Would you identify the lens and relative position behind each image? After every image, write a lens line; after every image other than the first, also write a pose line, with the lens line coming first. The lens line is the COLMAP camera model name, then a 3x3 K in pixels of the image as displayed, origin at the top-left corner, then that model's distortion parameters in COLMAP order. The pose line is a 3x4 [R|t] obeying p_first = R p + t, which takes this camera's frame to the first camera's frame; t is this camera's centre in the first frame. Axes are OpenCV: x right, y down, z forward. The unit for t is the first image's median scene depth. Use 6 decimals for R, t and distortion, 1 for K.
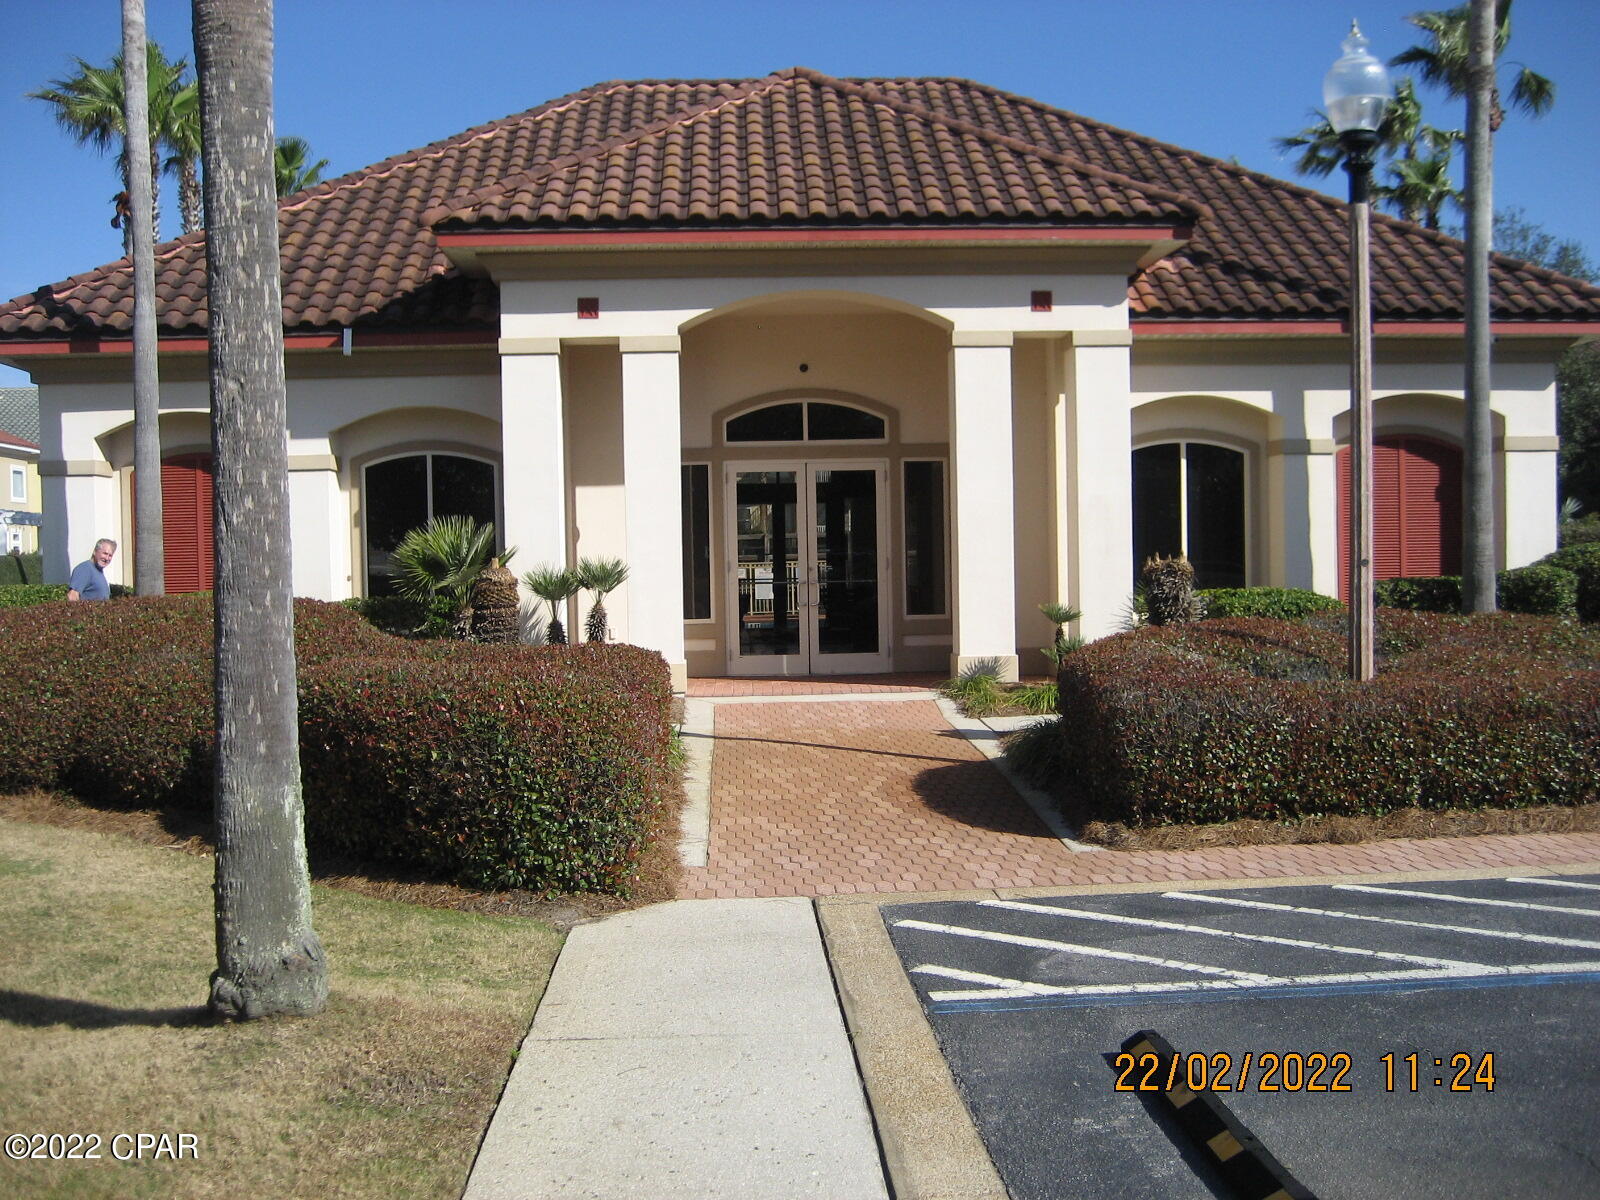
lens RADIAL K [[1666.8, 0, 782.0], [0, 1666.8, 603.6], [0, 0, 1]] dist [-0.150524, 0.206147]
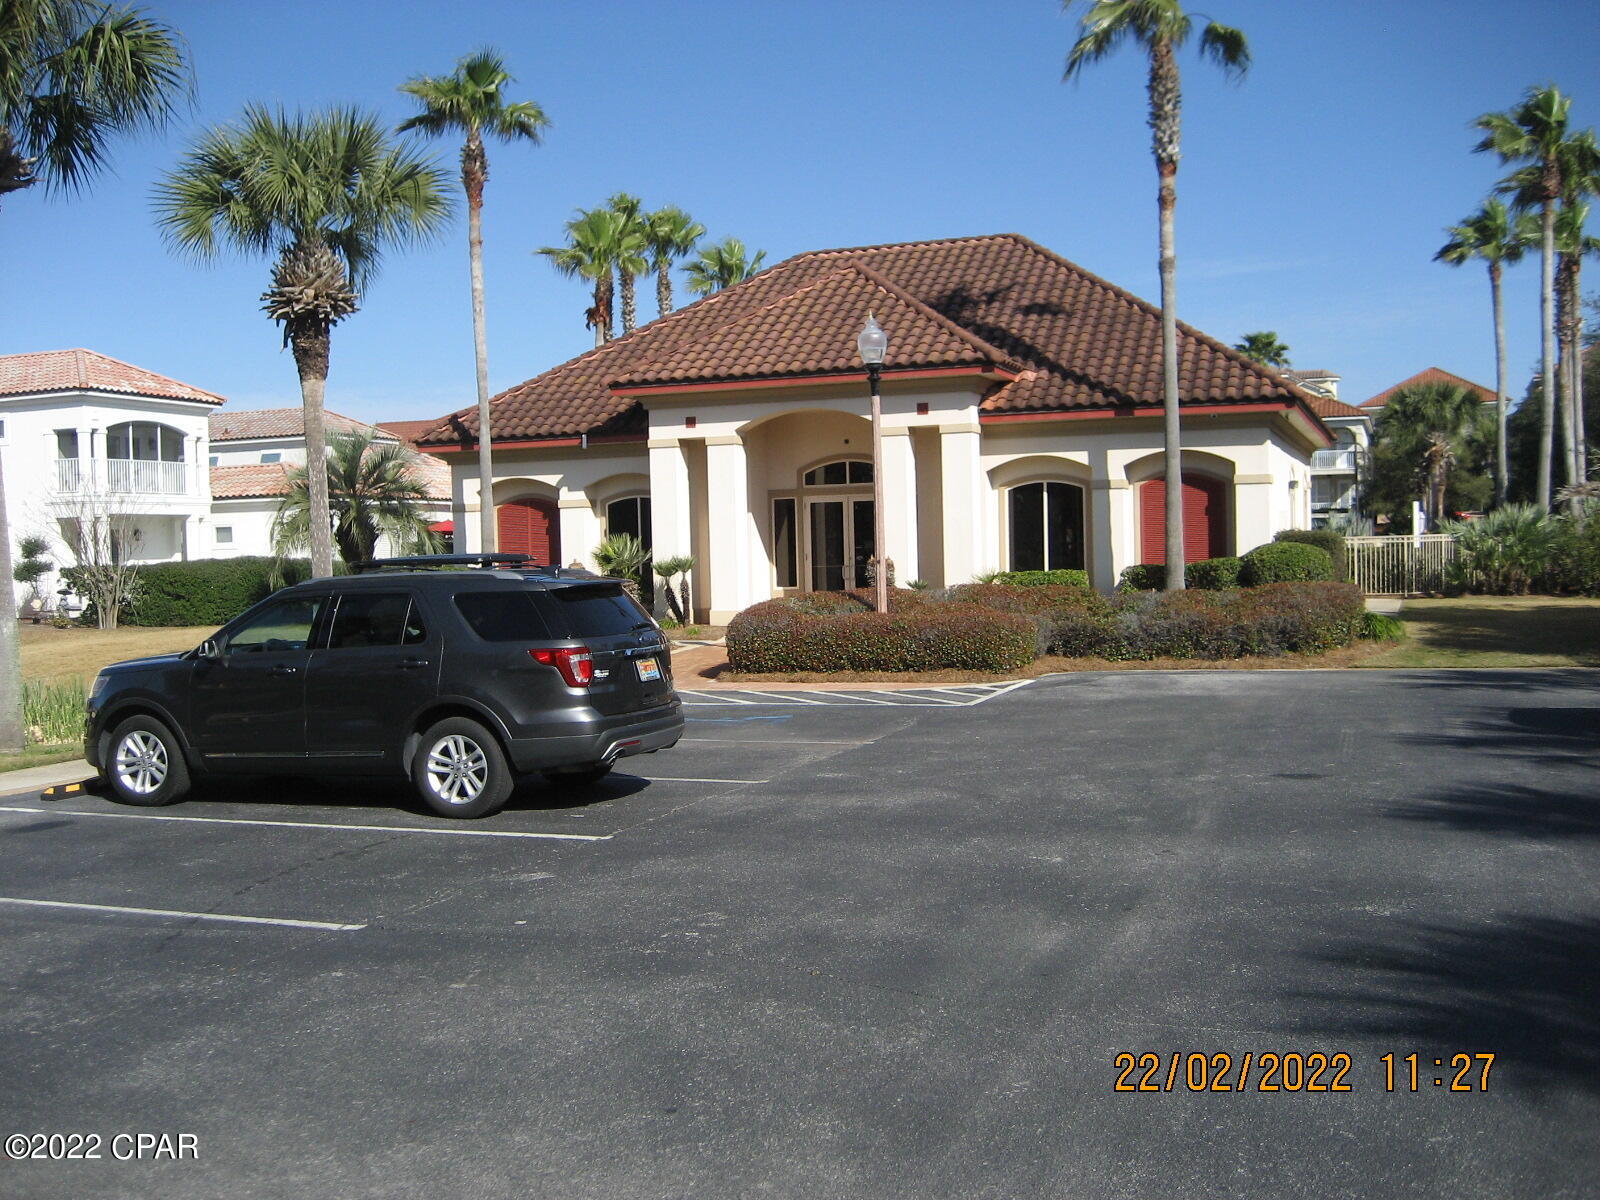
lens RADIAL K [[1666.8, 0, 782.0], [0, 1666.8, 603.6], [0, 0, 1]] dist [-0.150524, 0.206147]
pose [[0.918659, 0.009324, -0.394942, 0.709706], [-0.001821, 0.999811, 0.019370, -0.008049], [0.395048, -0.017075, 0.918502, -0.686889]]
